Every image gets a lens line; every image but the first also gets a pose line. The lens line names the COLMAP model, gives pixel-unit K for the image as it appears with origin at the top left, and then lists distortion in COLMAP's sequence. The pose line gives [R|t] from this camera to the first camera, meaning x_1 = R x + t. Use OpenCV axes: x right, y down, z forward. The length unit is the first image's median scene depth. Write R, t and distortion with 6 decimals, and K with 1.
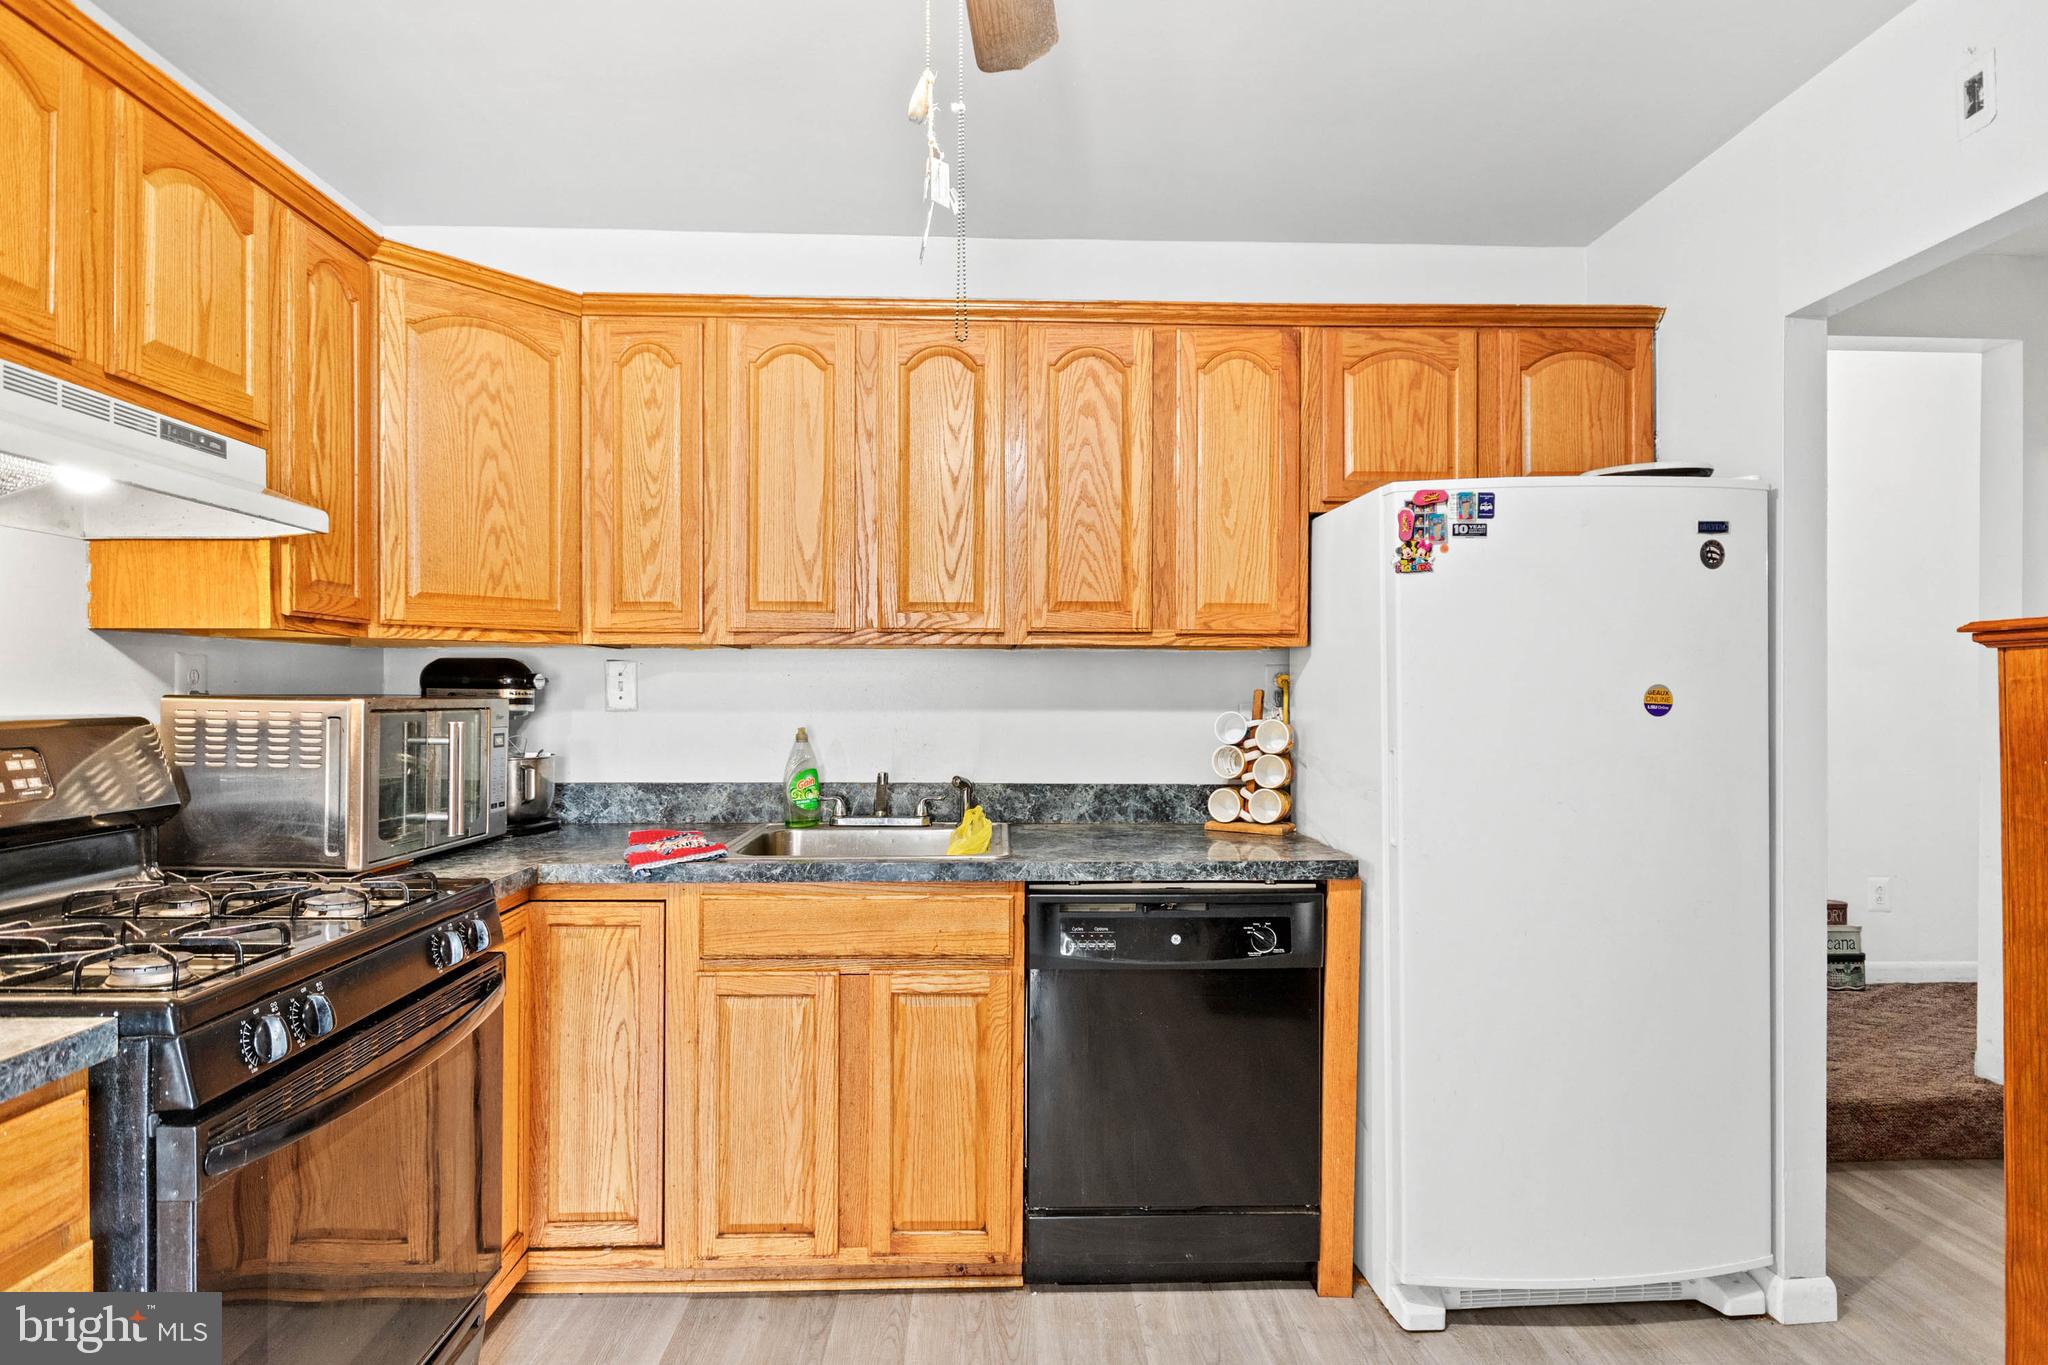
lens RADIAL K [[1154.9, 0, 1019.9], [0, 1154.9, 692.7], [0, 0, 1]] dist [0.015764, -0.011849]
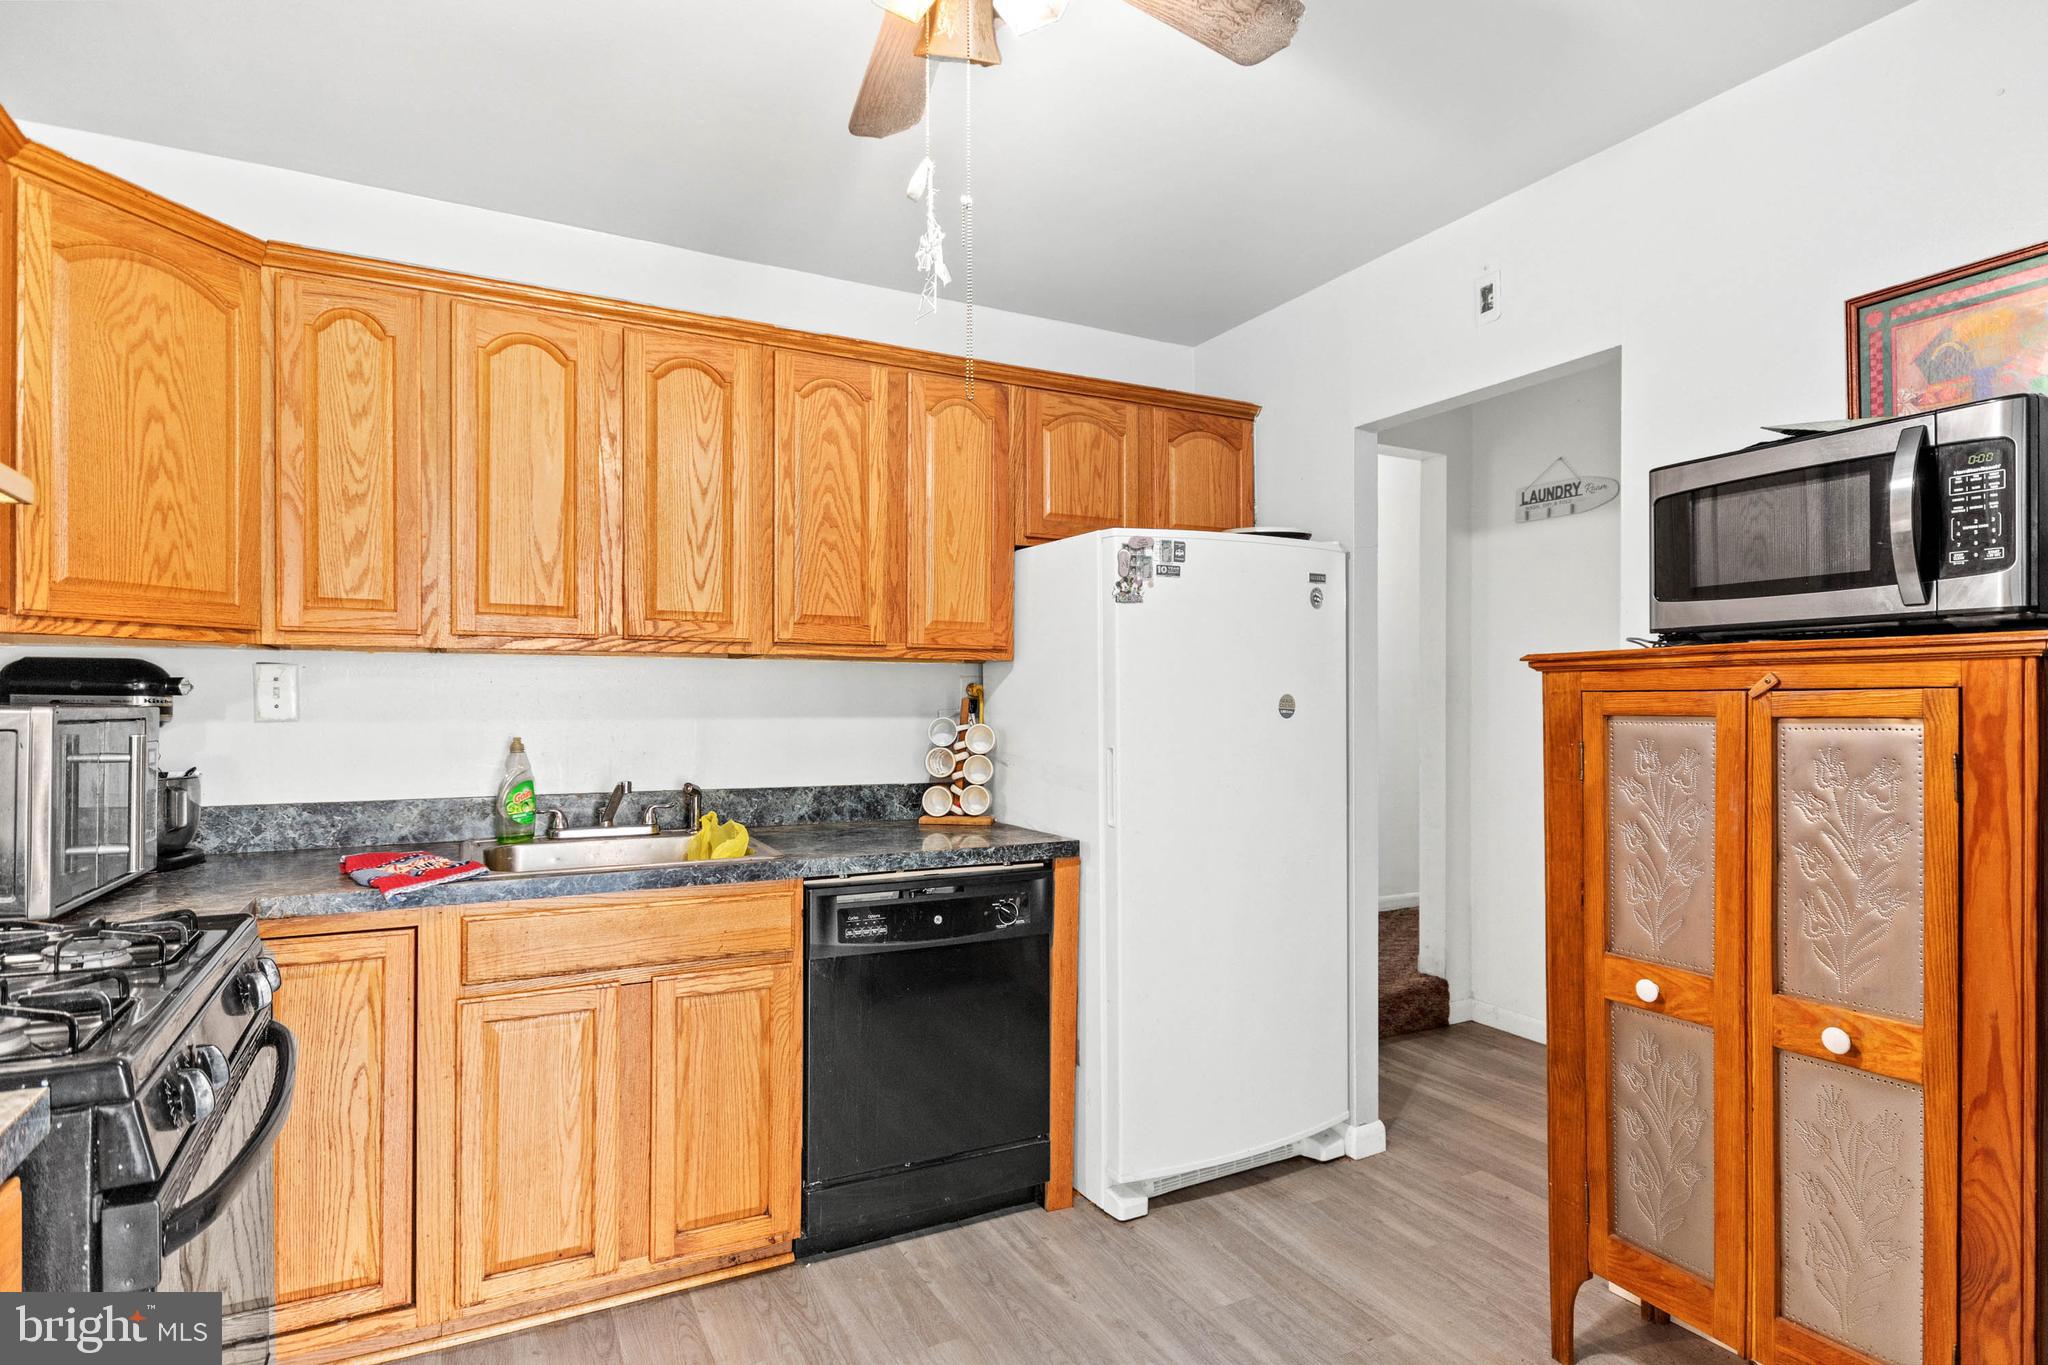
lens RADIAL K [[1154.9, 0, 1020.0], [0, 1154.9, 698.5], [0, 0, 1]] dist [0.015764, -0.011849]
pose [[0.889335, 0.001153, 0.457256, -0.298974], [0.000002, 0.999997, -0.002527, 0.001035], [-0.457257, 0.002249, 0.889332, -0.035780]]
